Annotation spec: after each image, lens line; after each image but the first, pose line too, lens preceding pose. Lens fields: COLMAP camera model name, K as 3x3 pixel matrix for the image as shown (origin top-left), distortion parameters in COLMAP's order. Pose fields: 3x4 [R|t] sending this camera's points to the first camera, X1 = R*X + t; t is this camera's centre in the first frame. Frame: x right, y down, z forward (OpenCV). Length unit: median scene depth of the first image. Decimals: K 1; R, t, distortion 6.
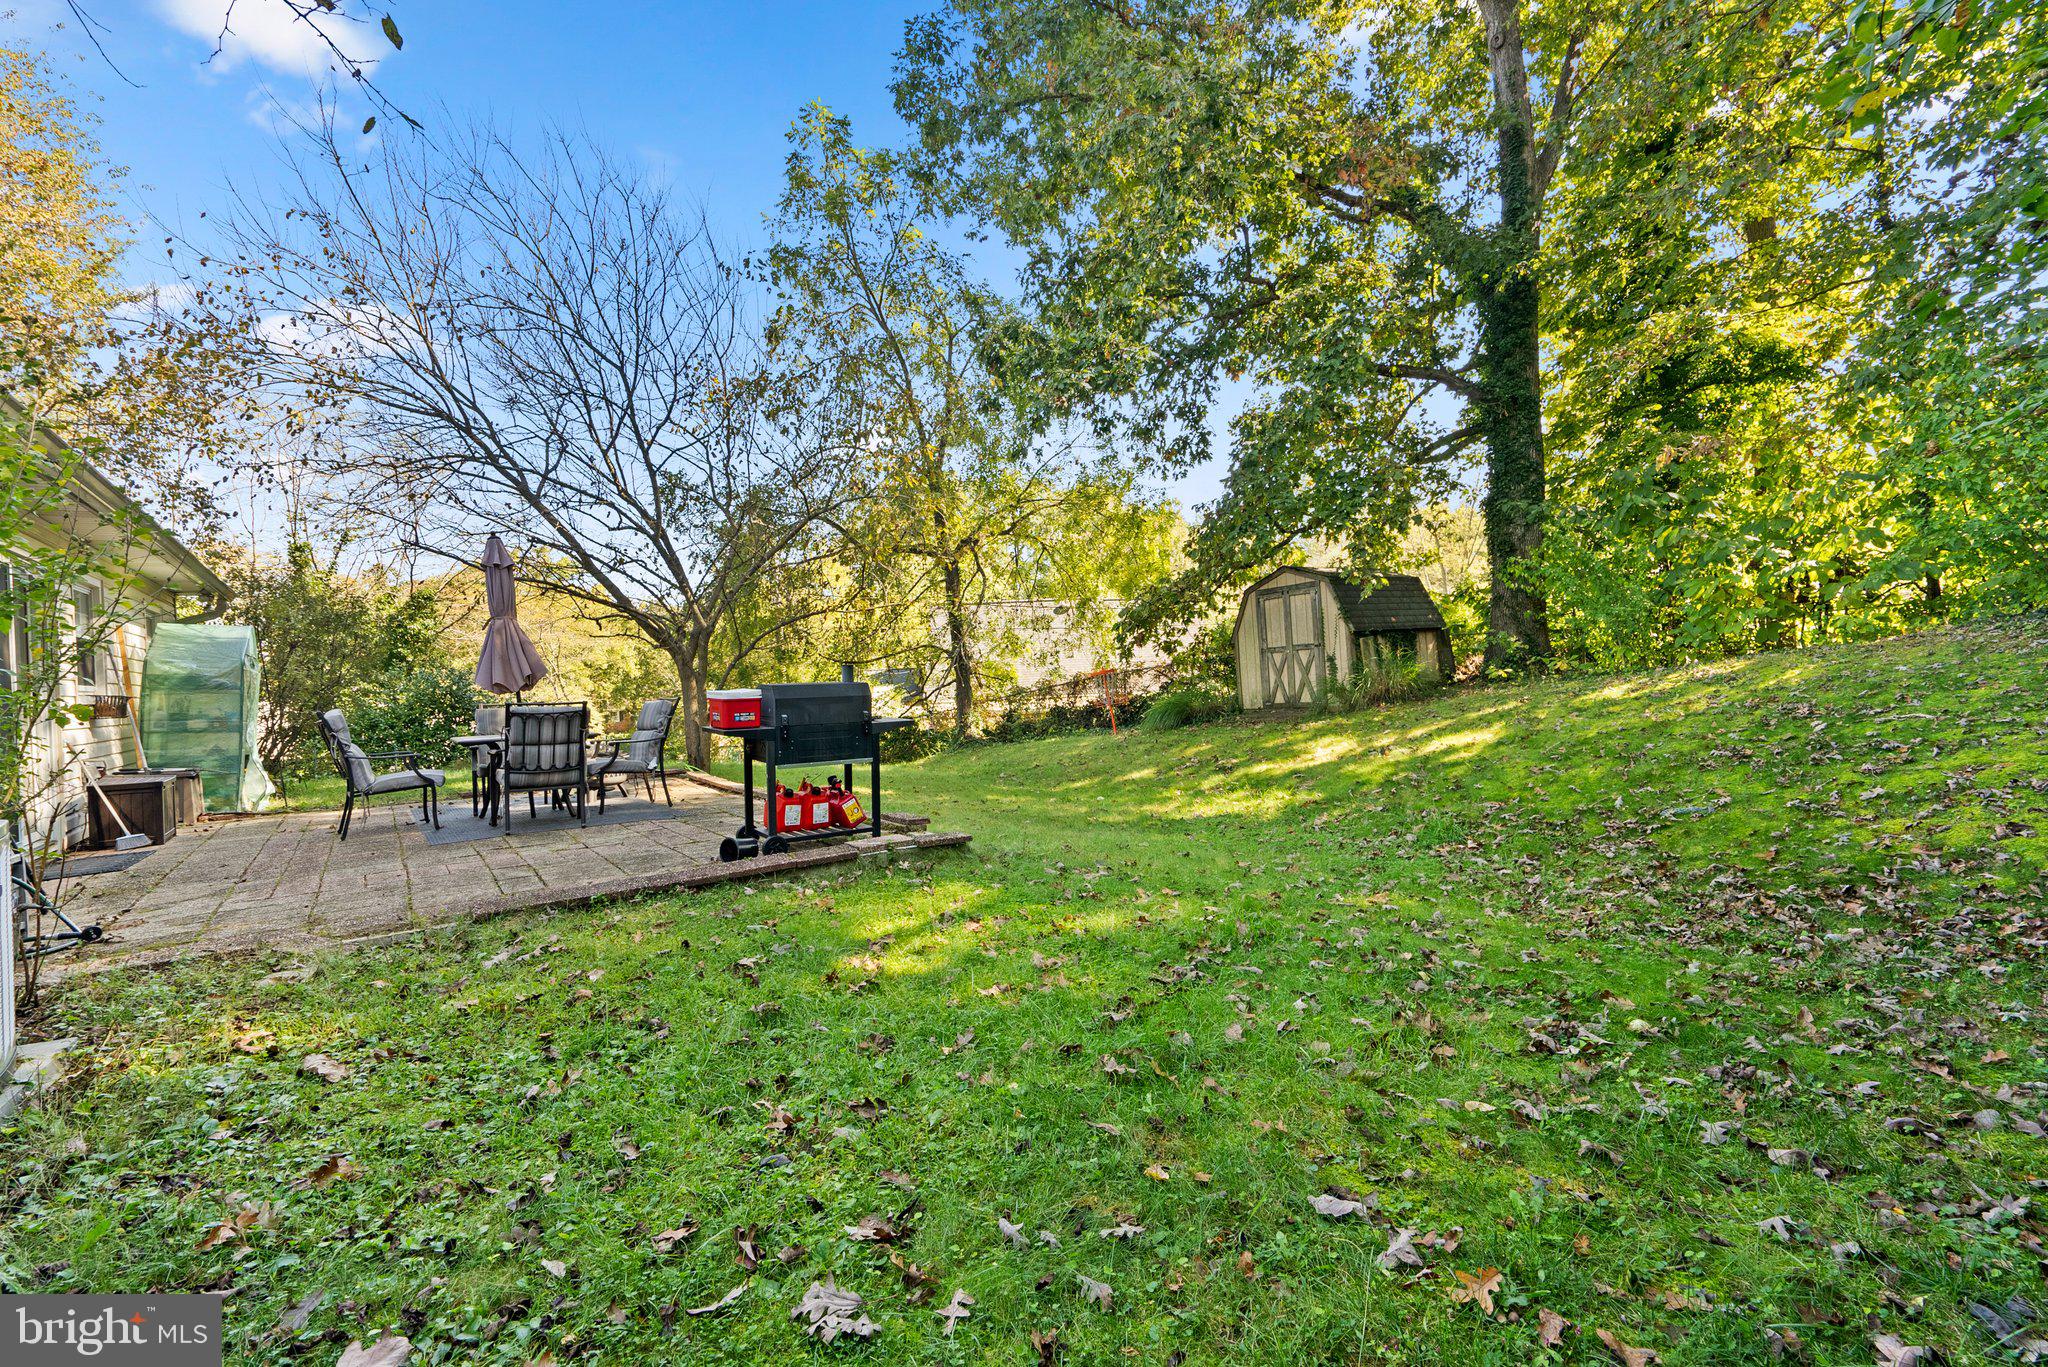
lens RADIAL K [[931.3, 0, 1035.0], [0, 931.3, 648.3], [0, 0, 1]] dist [-0.001675, -0.000339]
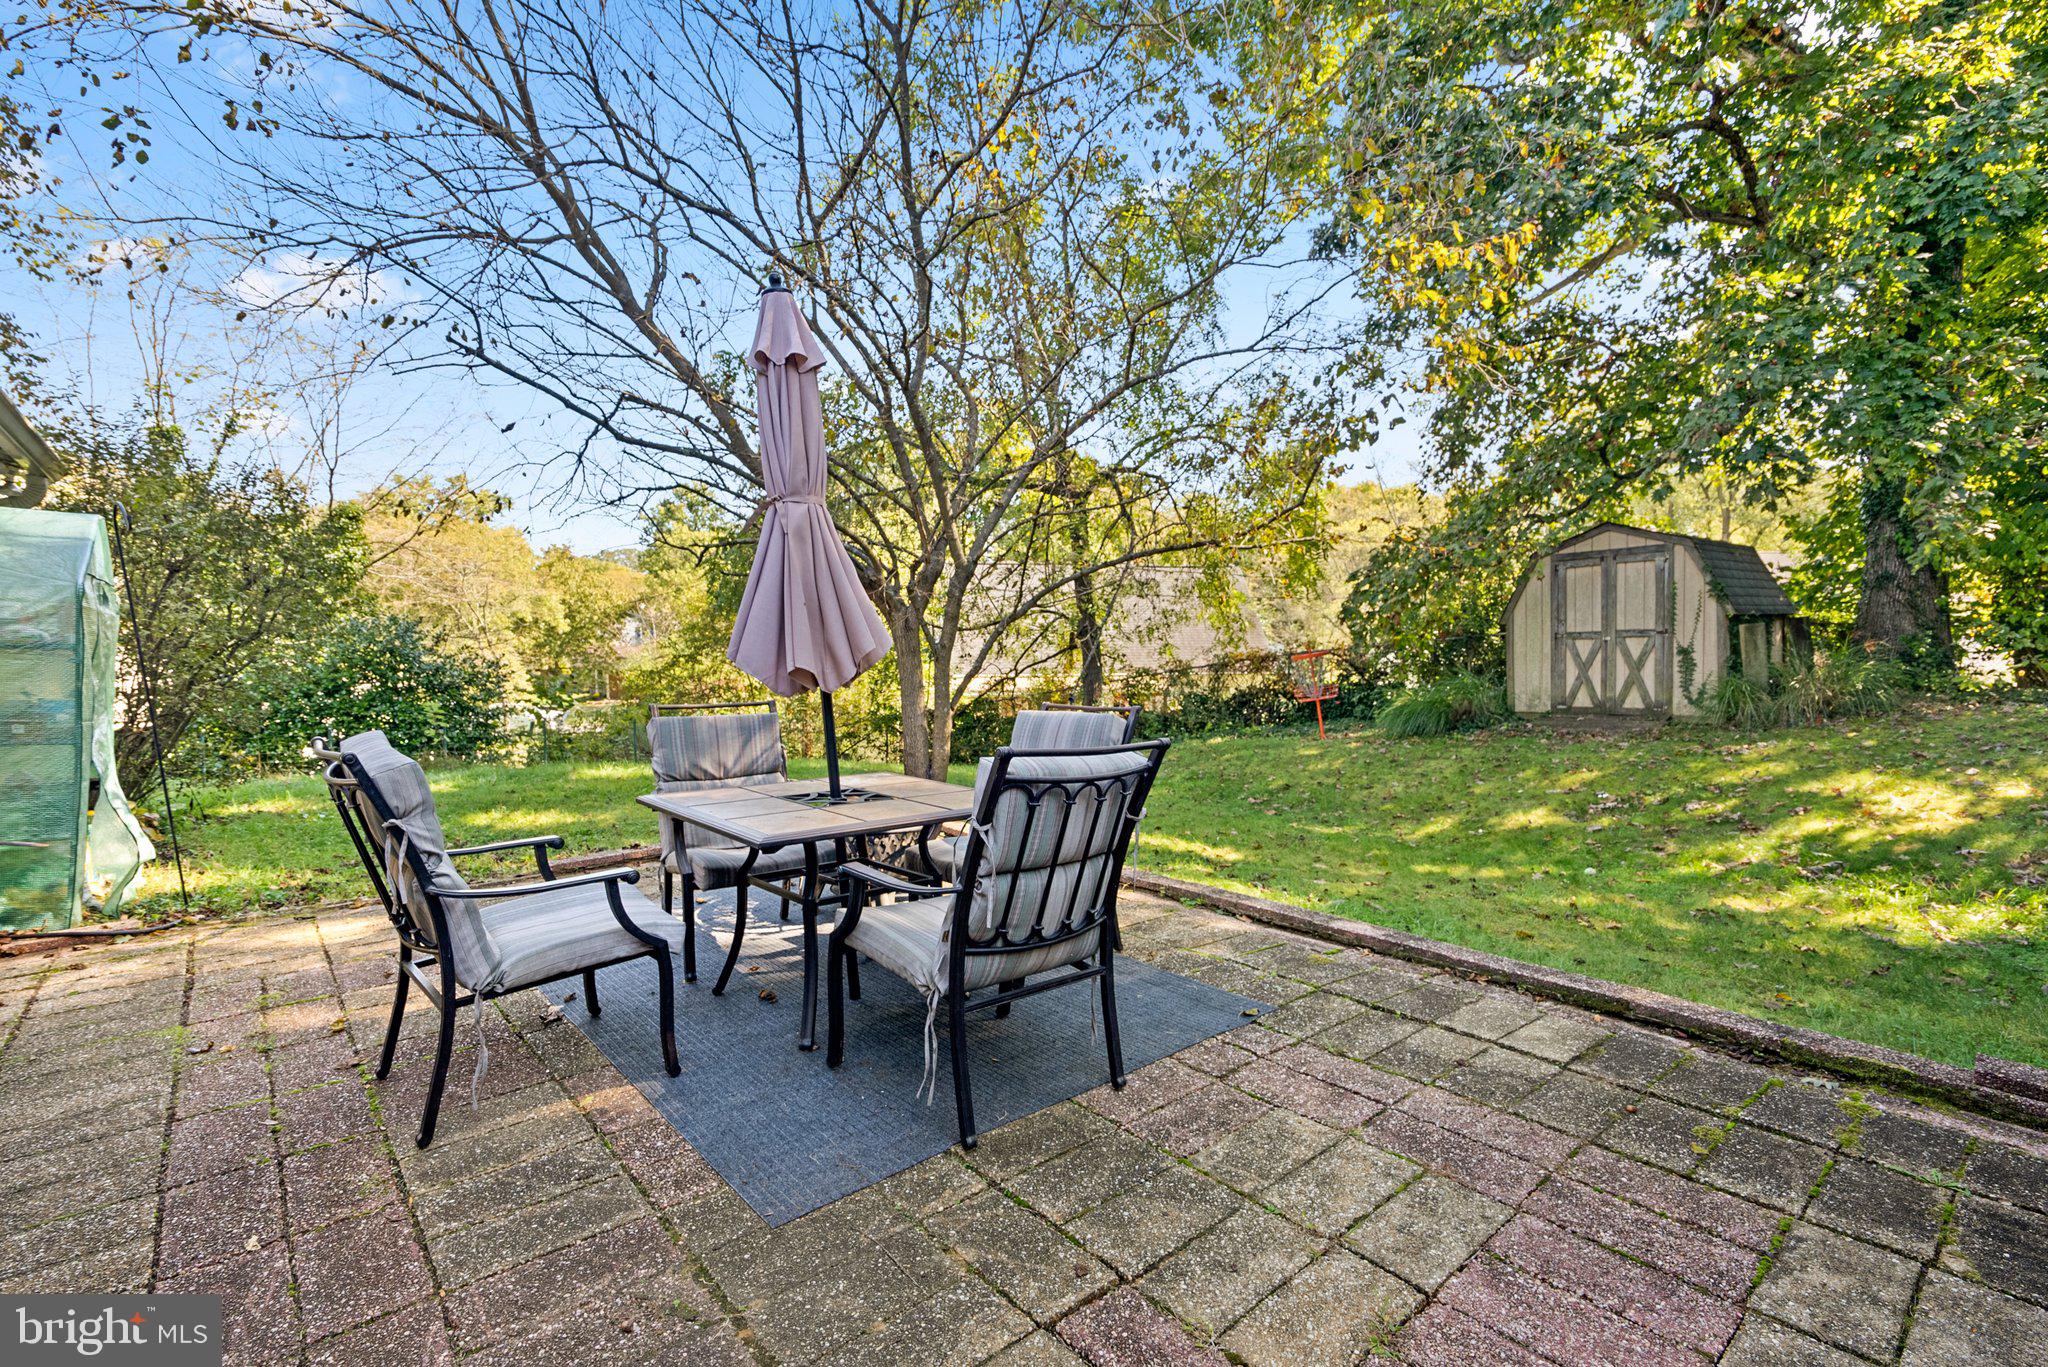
lens RADIAL K [[938.5, 0, 1025.5], [0, 938.5, 675.5], [0, 0, 1]] dist [-0.004112, 0.000036]
pose [[0.995673, 0.033859, 0.086542, -0.256185], [-0.039083, 0.997469, 0.059405, 0.006664], [-0.084312, -0.062530, 0.994475, 0.300196]]
